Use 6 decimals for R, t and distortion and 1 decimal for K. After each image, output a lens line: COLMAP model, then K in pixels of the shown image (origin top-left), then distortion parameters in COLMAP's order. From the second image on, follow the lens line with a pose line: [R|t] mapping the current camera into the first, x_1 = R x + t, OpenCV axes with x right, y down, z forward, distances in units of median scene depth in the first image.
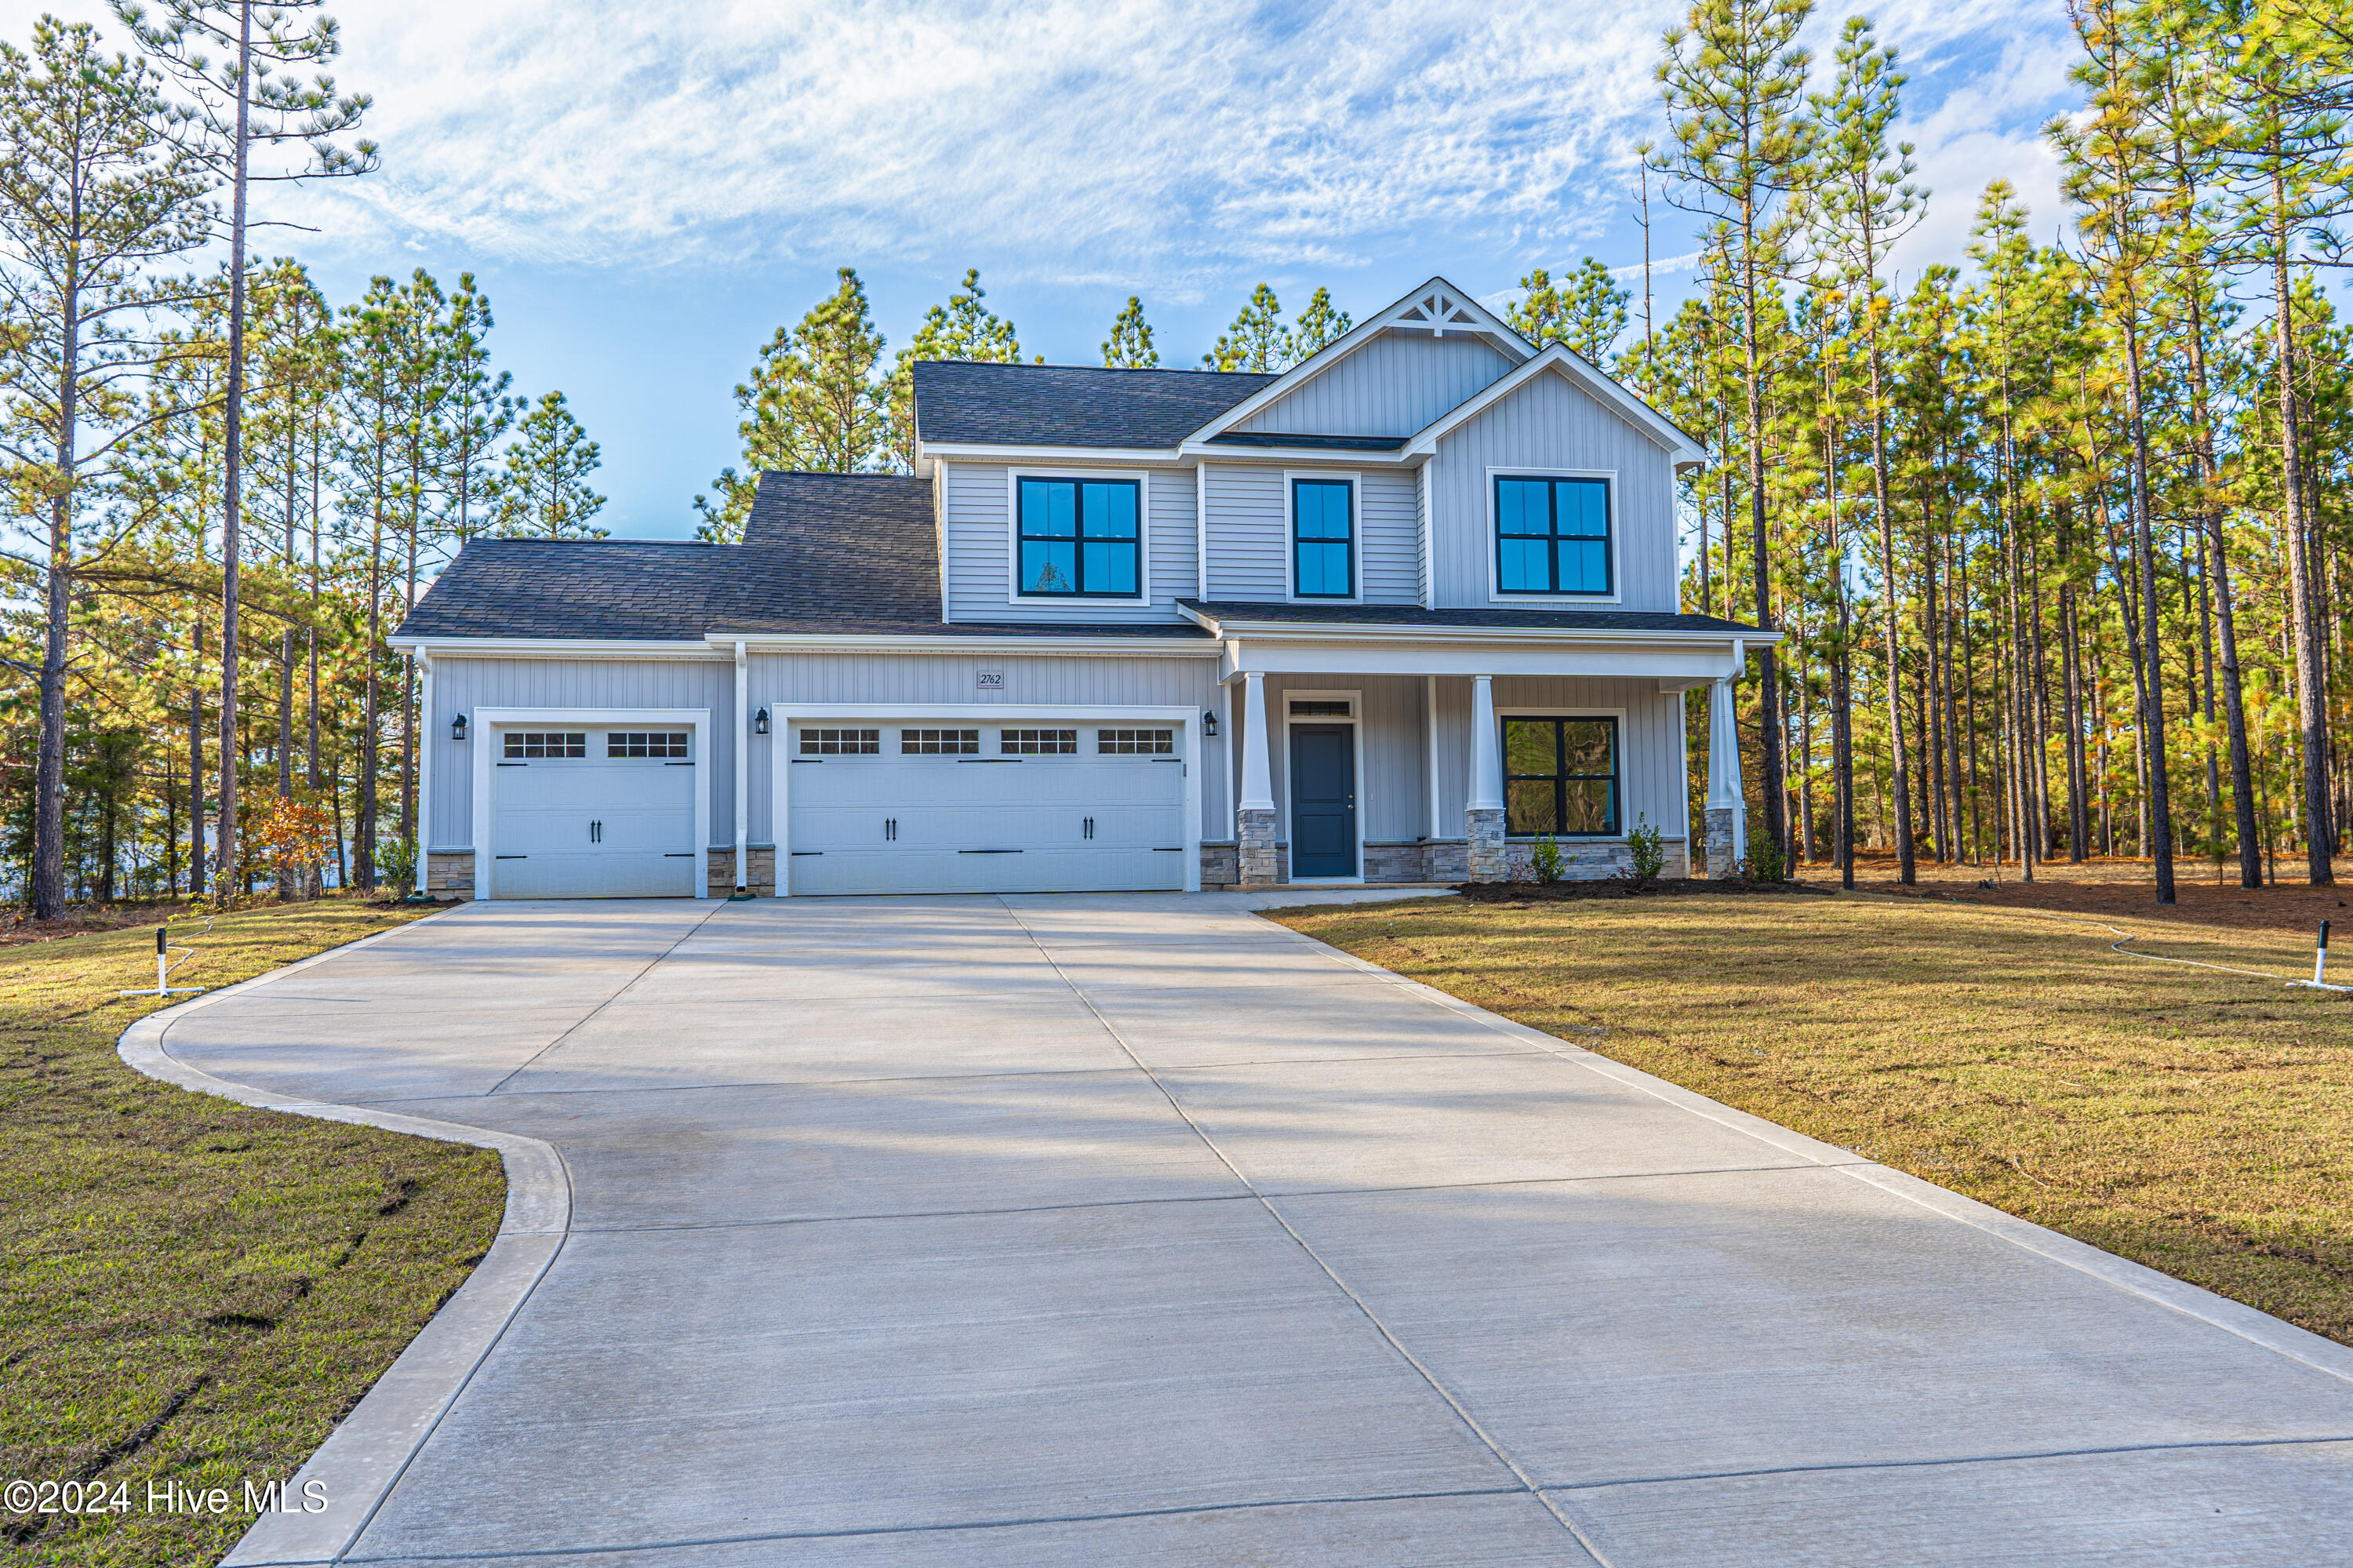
lens RADIAL K [[1587.3, 0, 1177.1], [0, 1587.3, 789.0], [0, 0, 1]] dist [0.024110, -0.001490]
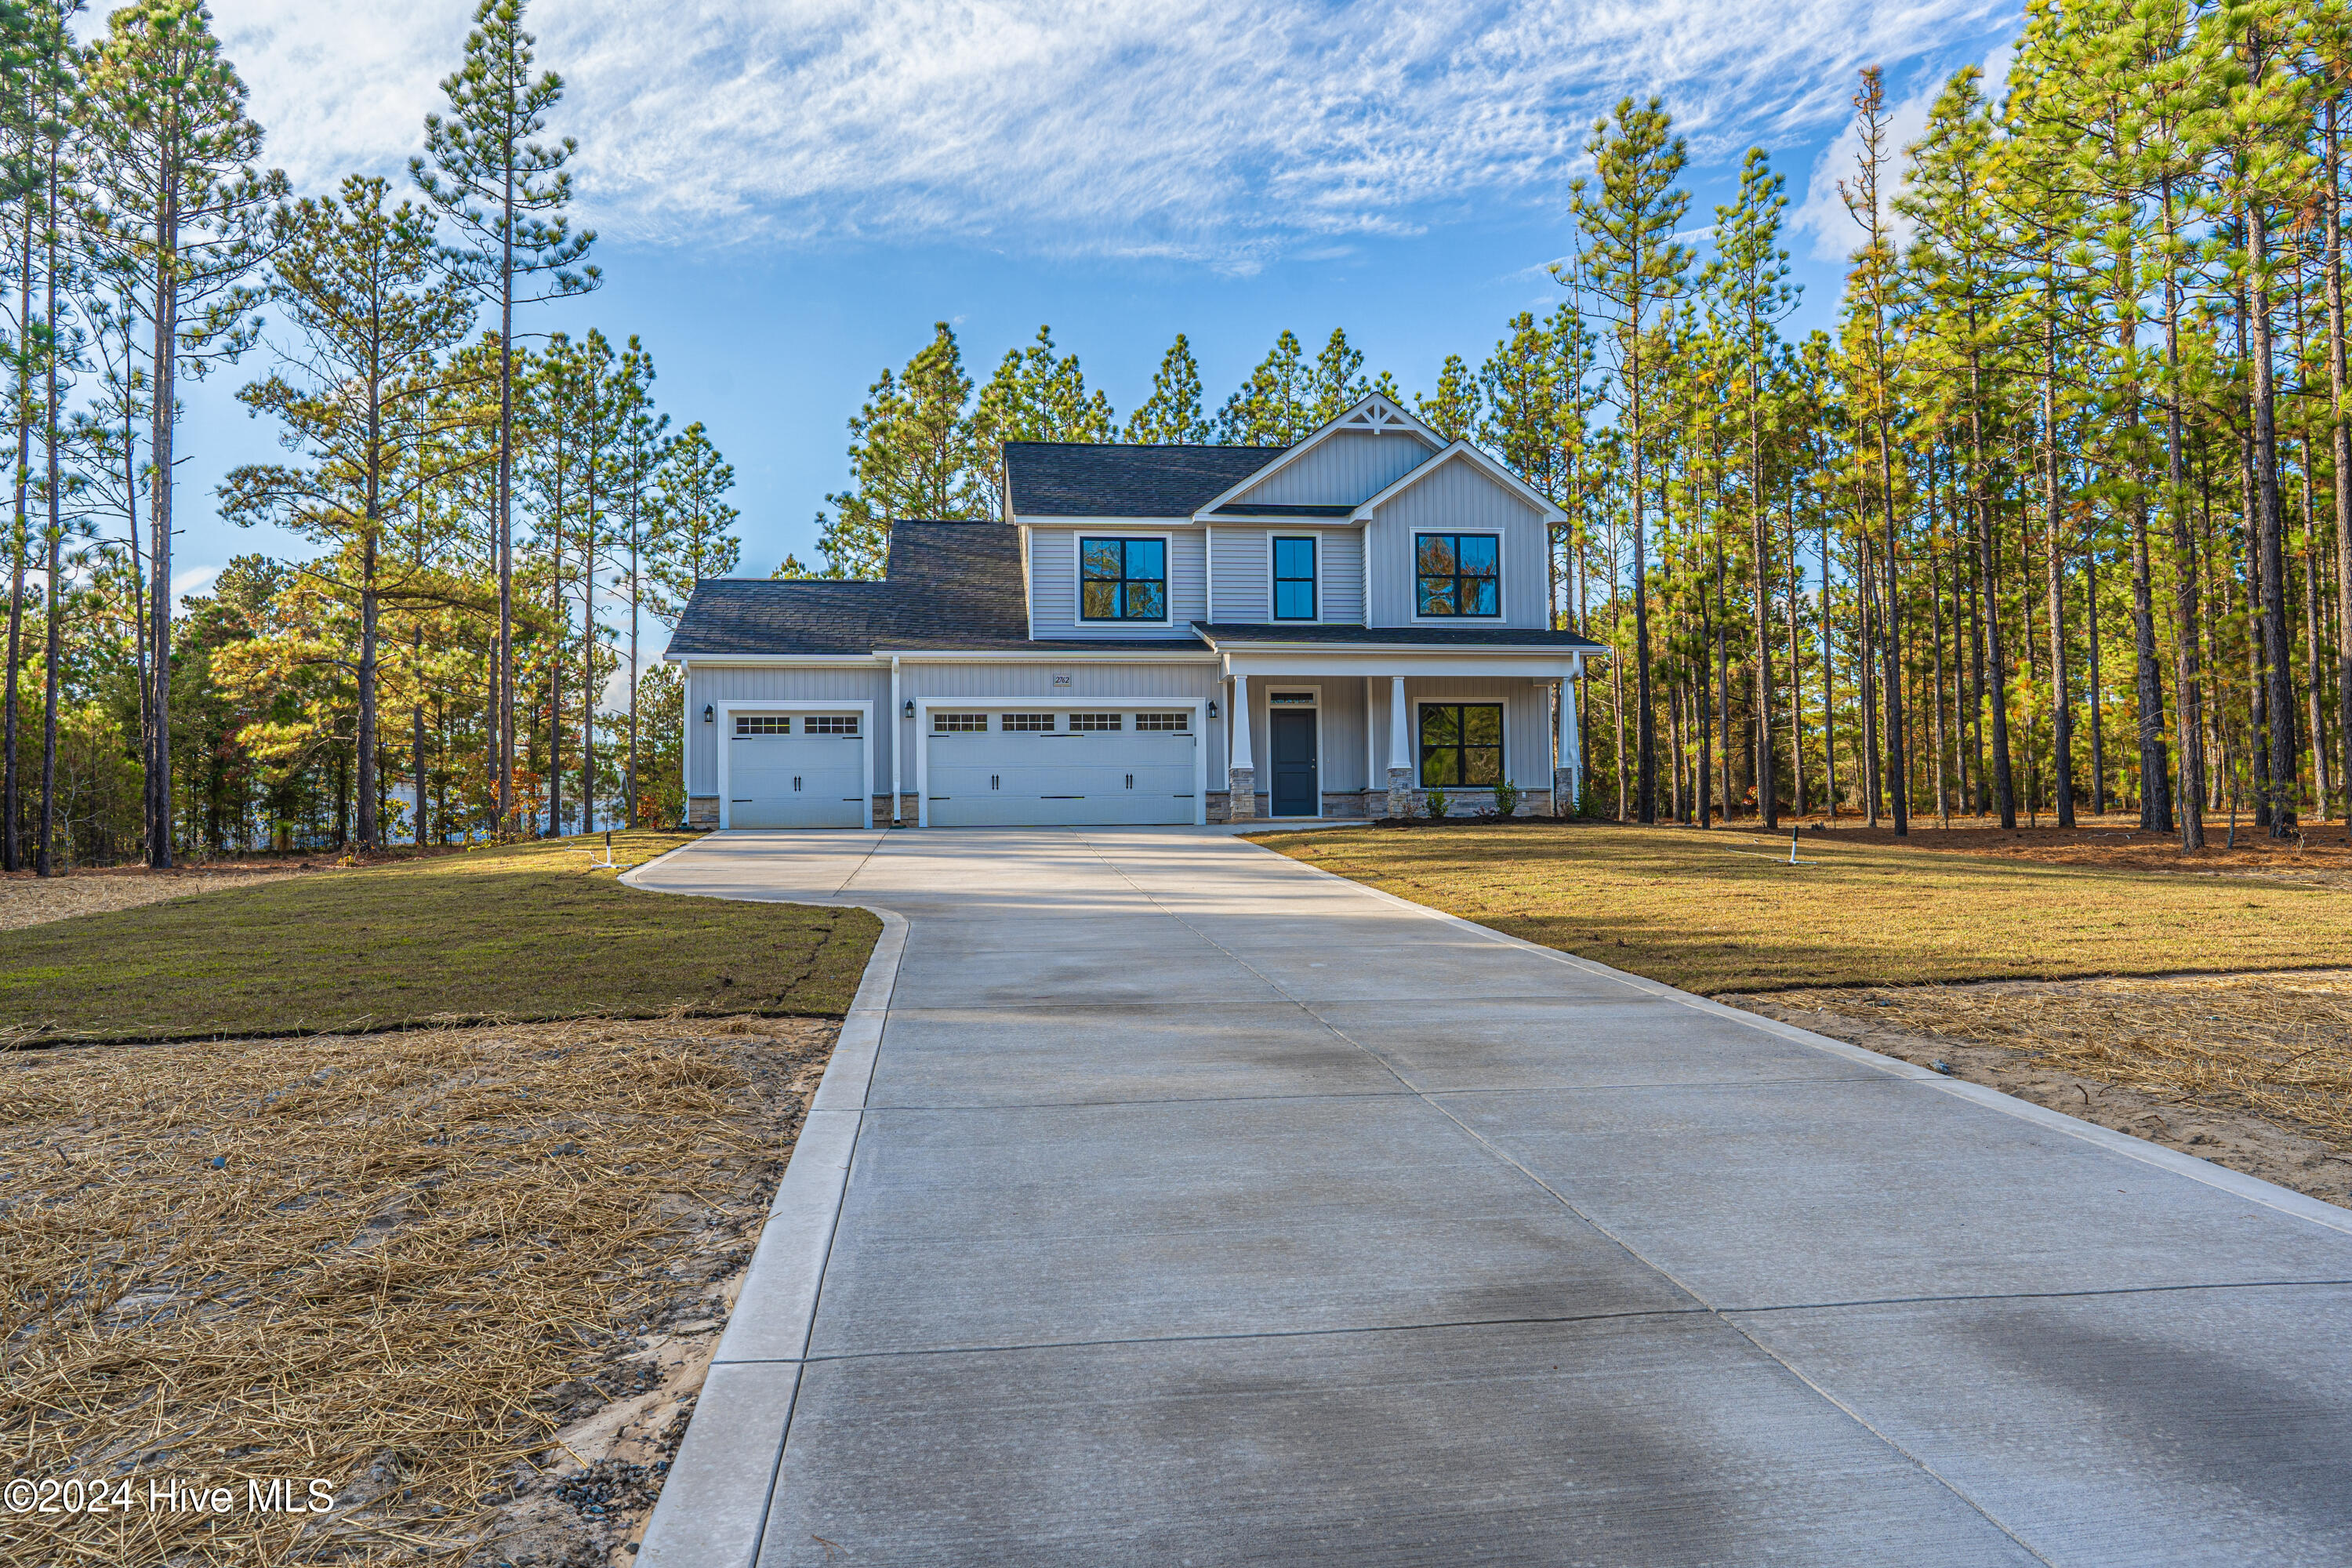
lens RADIAL K [[1586.6, 0, 1176.6], [0, 1586.6, 789.0], [0, 0, 1]] dist [0.024110, -0.001490]
pose [[0.999112, -0.000282, -0.042139, 0.045847], [0.001173, 0.999776, 0.021125, 0.000790], [0.042124, -0.021155, 0.998888, -0.425776]]
